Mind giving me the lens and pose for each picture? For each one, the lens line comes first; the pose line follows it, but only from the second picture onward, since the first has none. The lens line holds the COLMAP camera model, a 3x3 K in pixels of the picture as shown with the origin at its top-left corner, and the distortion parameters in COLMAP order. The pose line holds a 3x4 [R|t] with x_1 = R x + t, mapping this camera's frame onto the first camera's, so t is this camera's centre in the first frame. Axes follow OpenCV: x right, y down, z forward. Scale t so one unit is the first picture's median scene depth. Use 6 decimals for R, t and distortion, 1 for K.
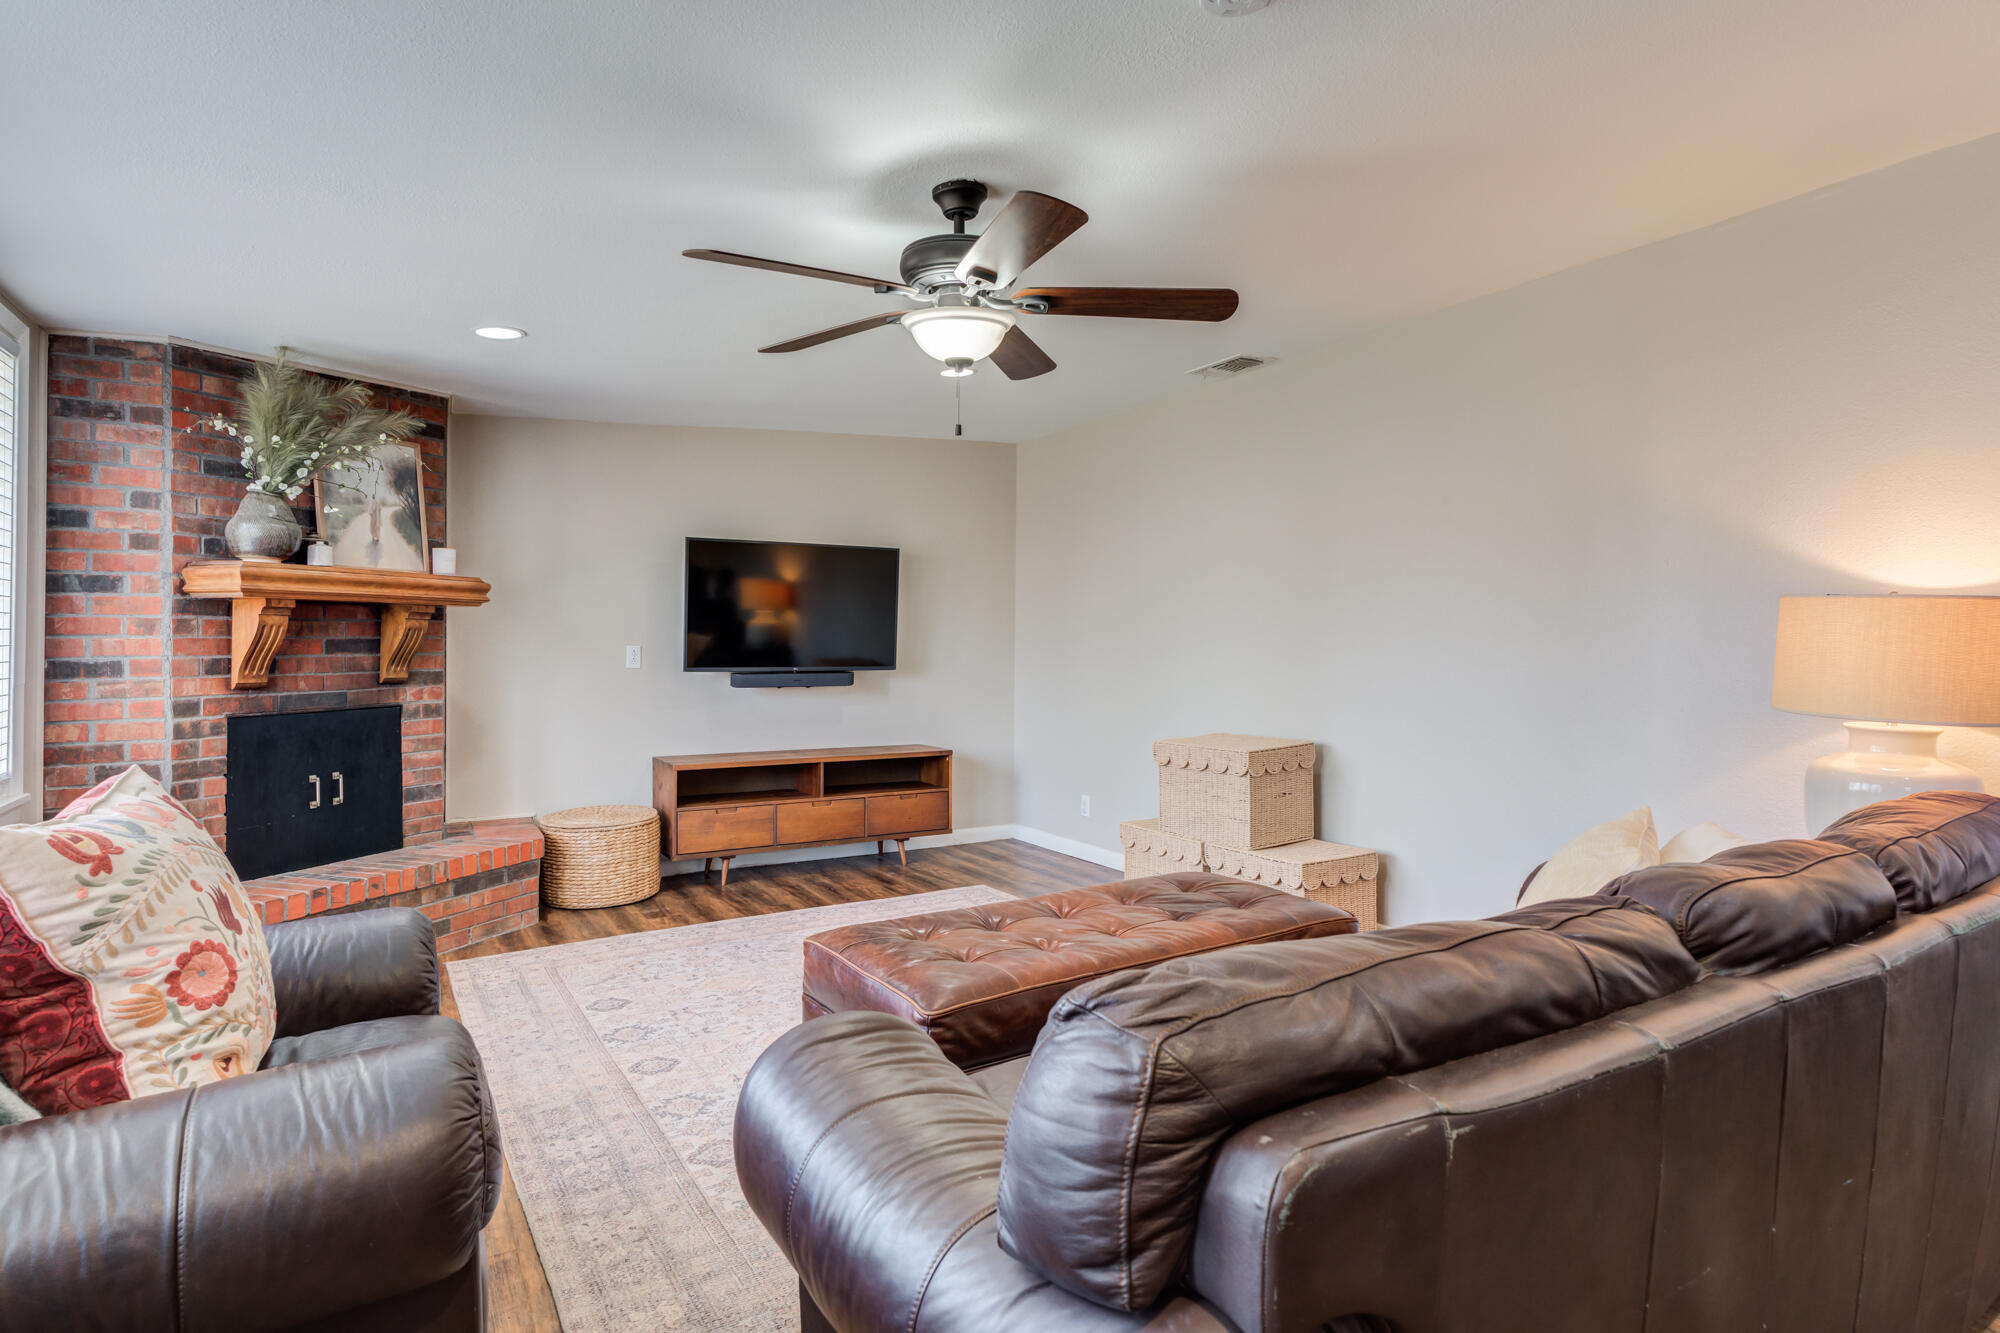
lens RADIAL K [[1040.6, 0, 990.1], [0, 1040.6, 658.9], [0, 0, 1]] dist [0.003409, 0.013134]
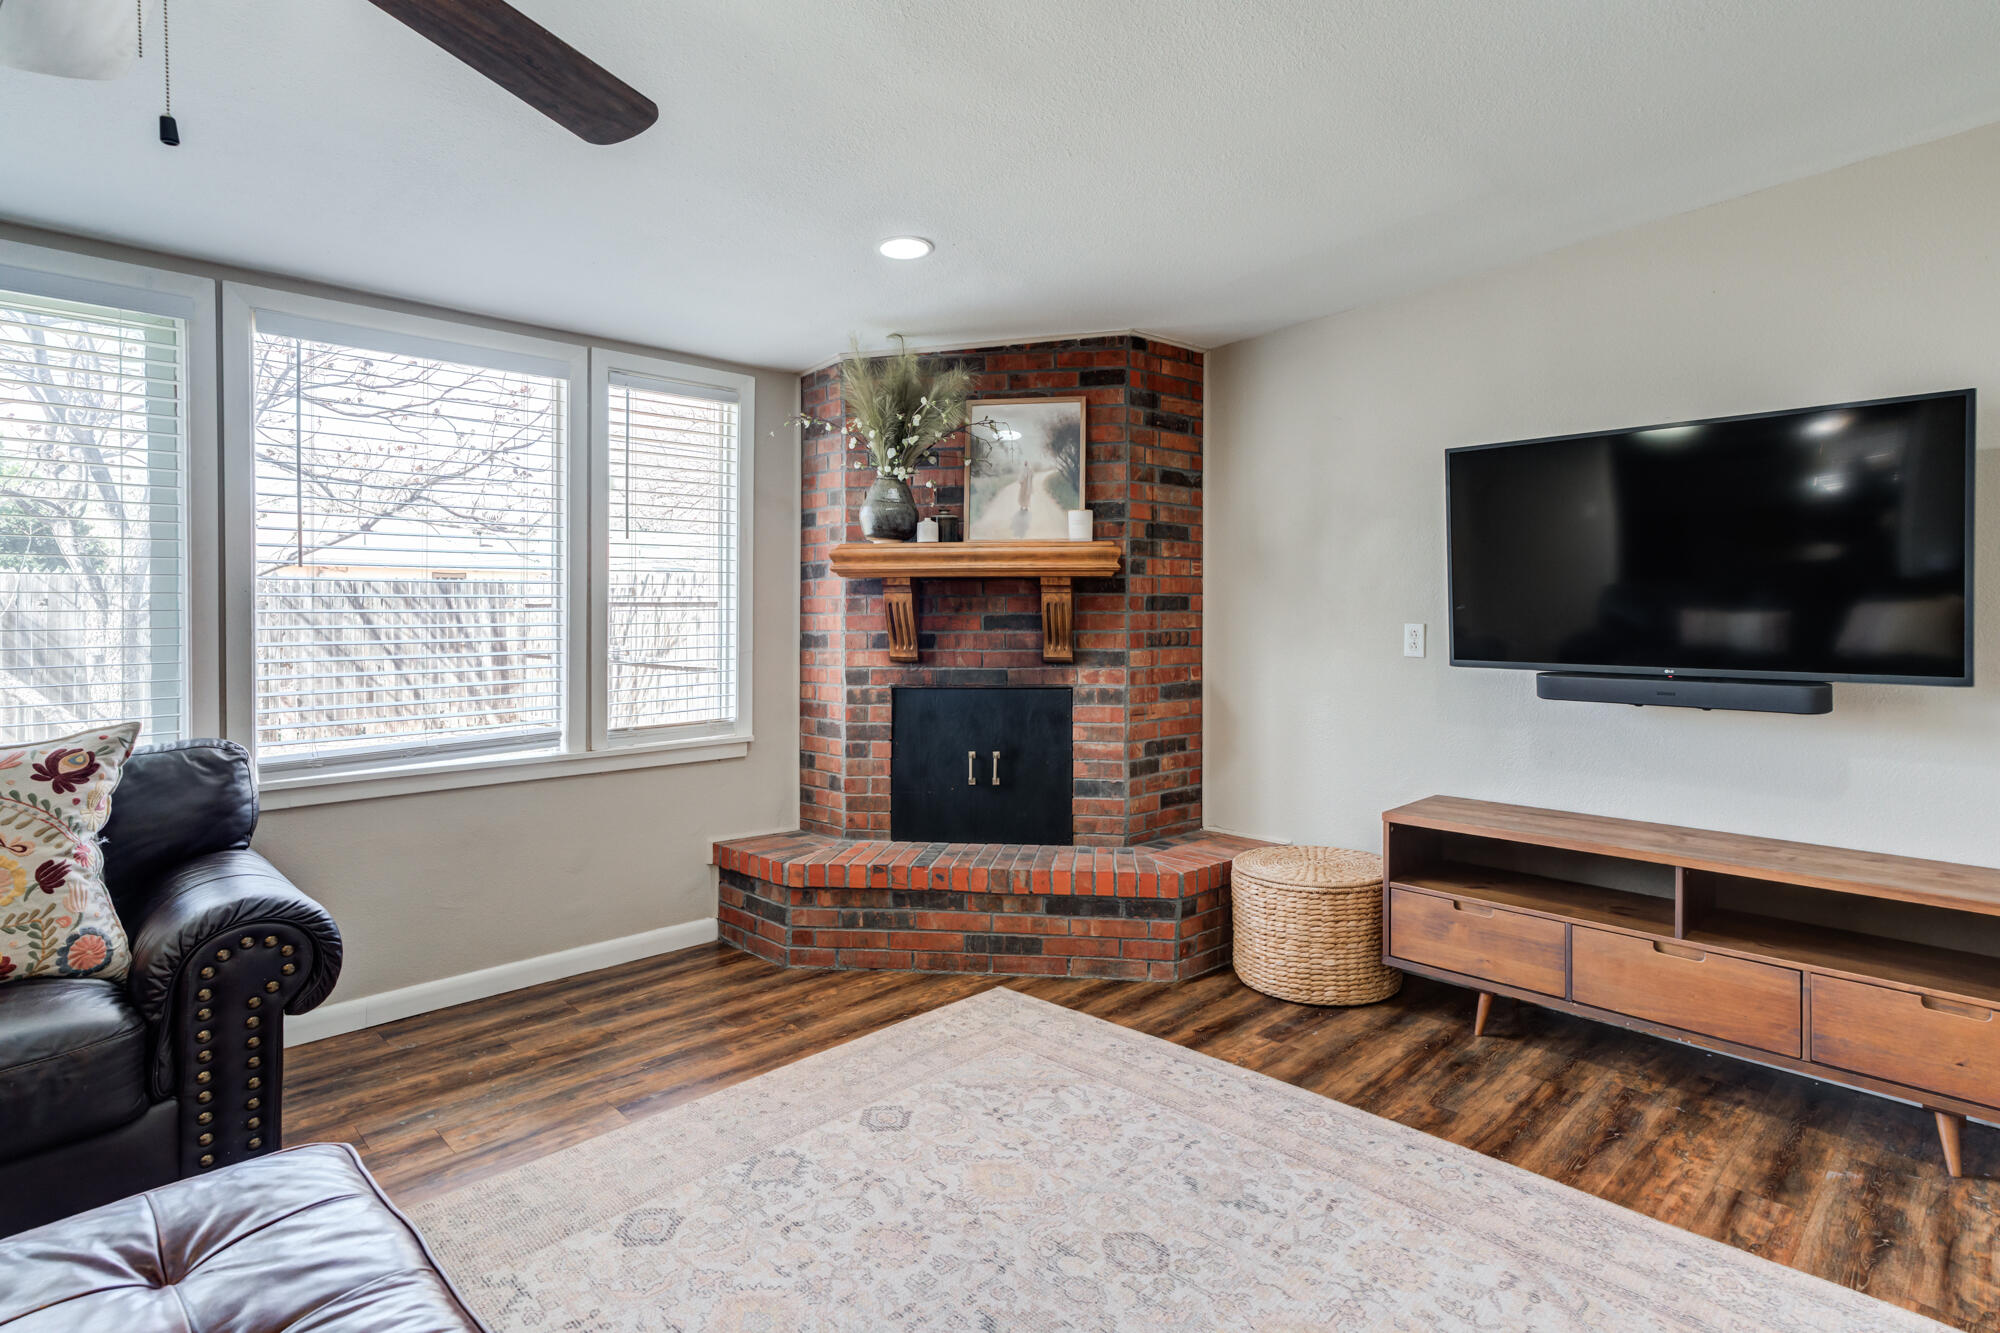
lens RADIAL K [[1011.8, 0, 1003.7], [0, 1011.8, 616.5], [0, 0, 1]] dist [-0.002789, 0.013582]
pose [[0.252236, 0.001926, -0.967664, 0.302495], [-0.012664, 0.999919, -0.001311, -0.017356], [0.967583, 0.012586, 0.252240, 0.798837]]
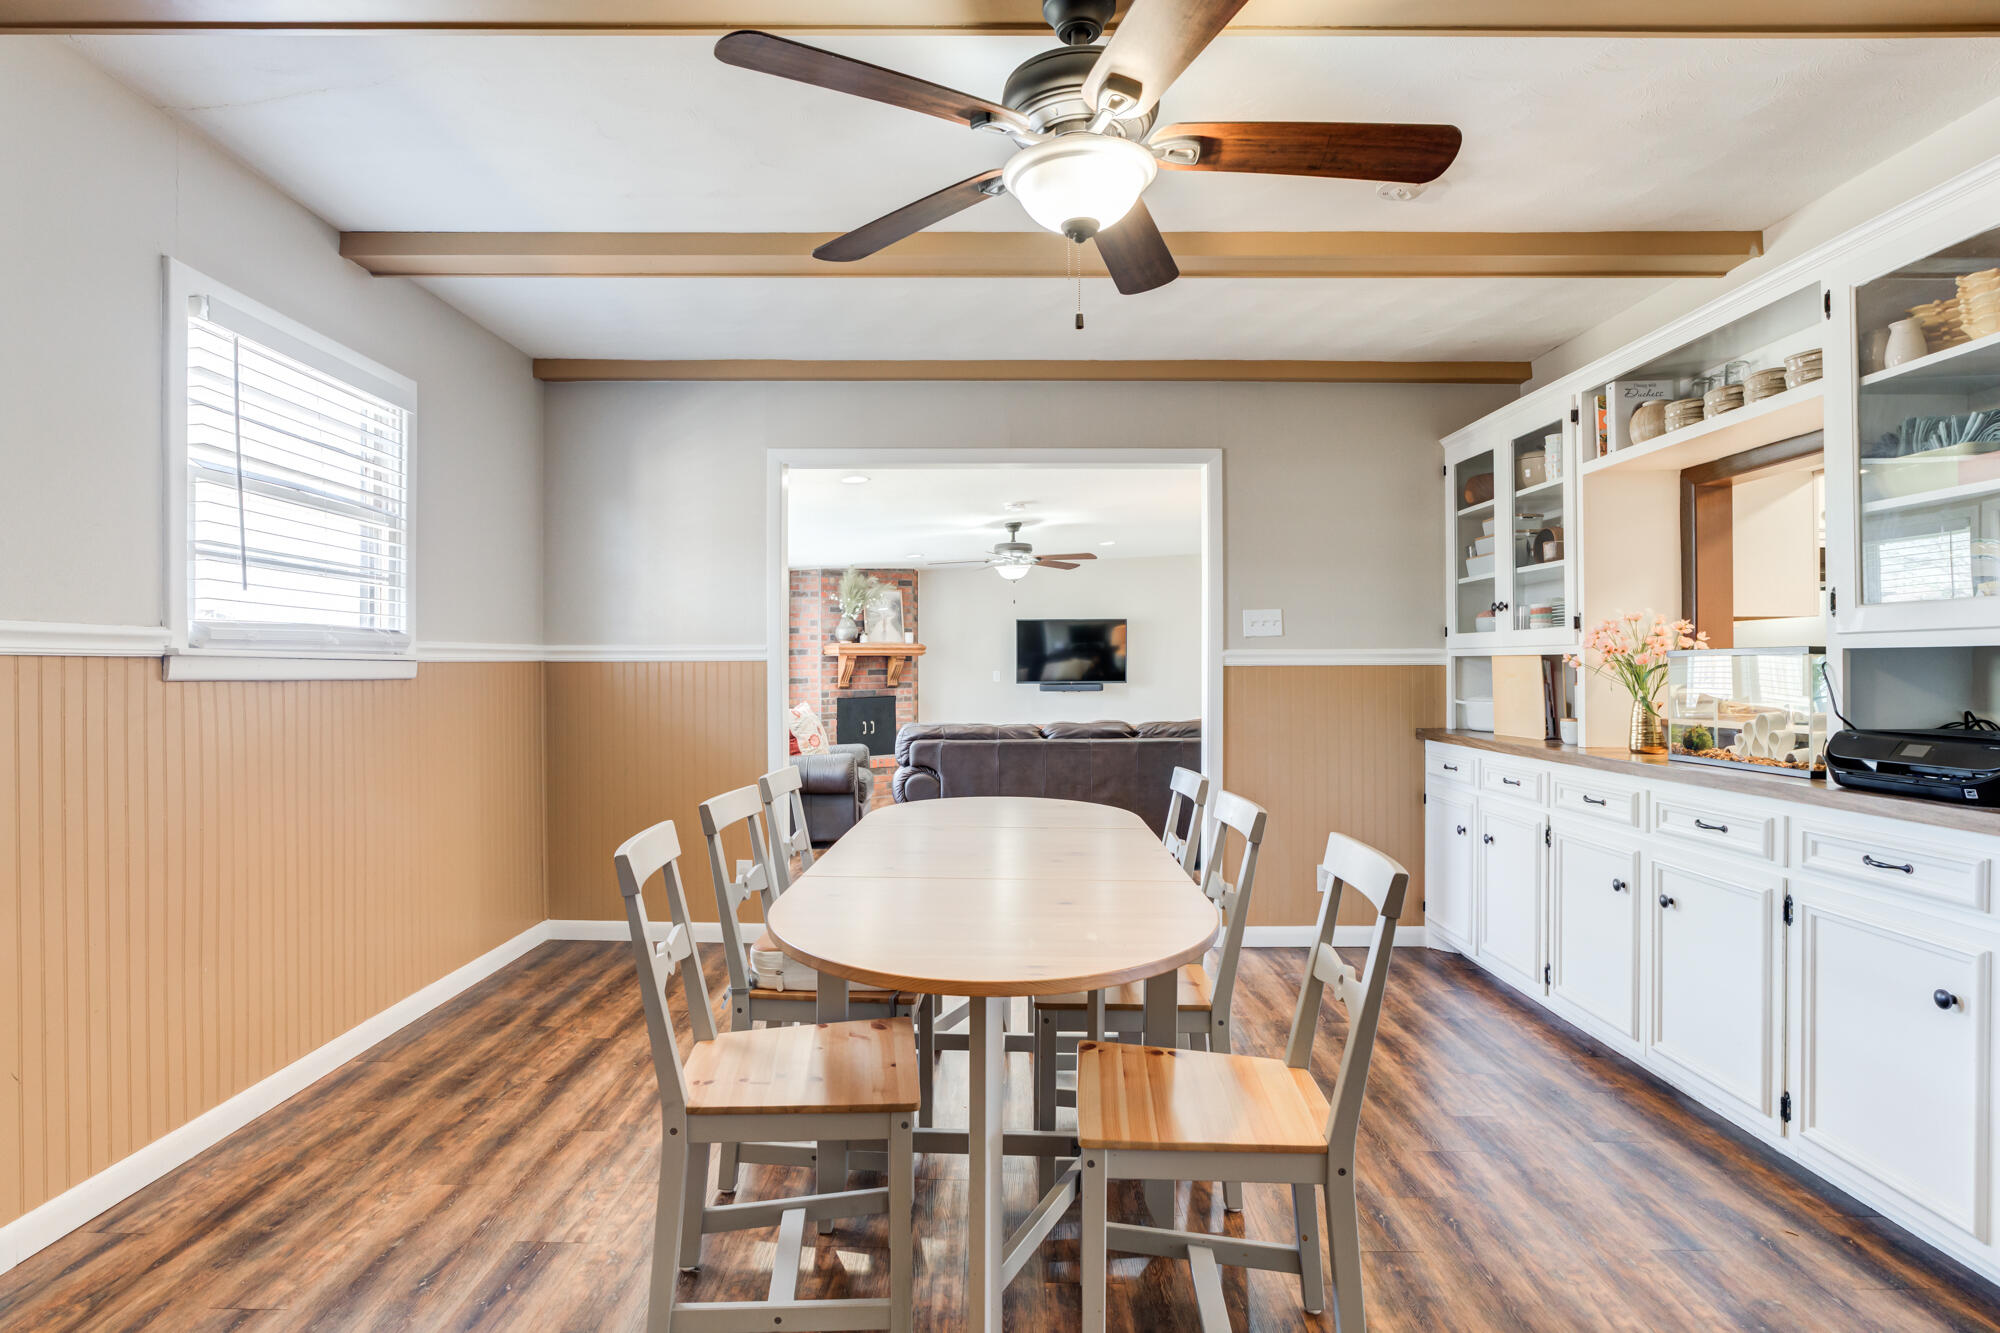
lens RADIAL K [[977.5, 0, 1003.3], [0, 977.5, 677.7], [0, 0, 1]] dist [-0.001468, 0.010426]
pose [[0.872335, -0.002433, -0.488903, 0.879057], [0.002109, 0.999997, -0.001214, 0.004914], [0.488905, 0.000028, 0.872337, -0.996143]]
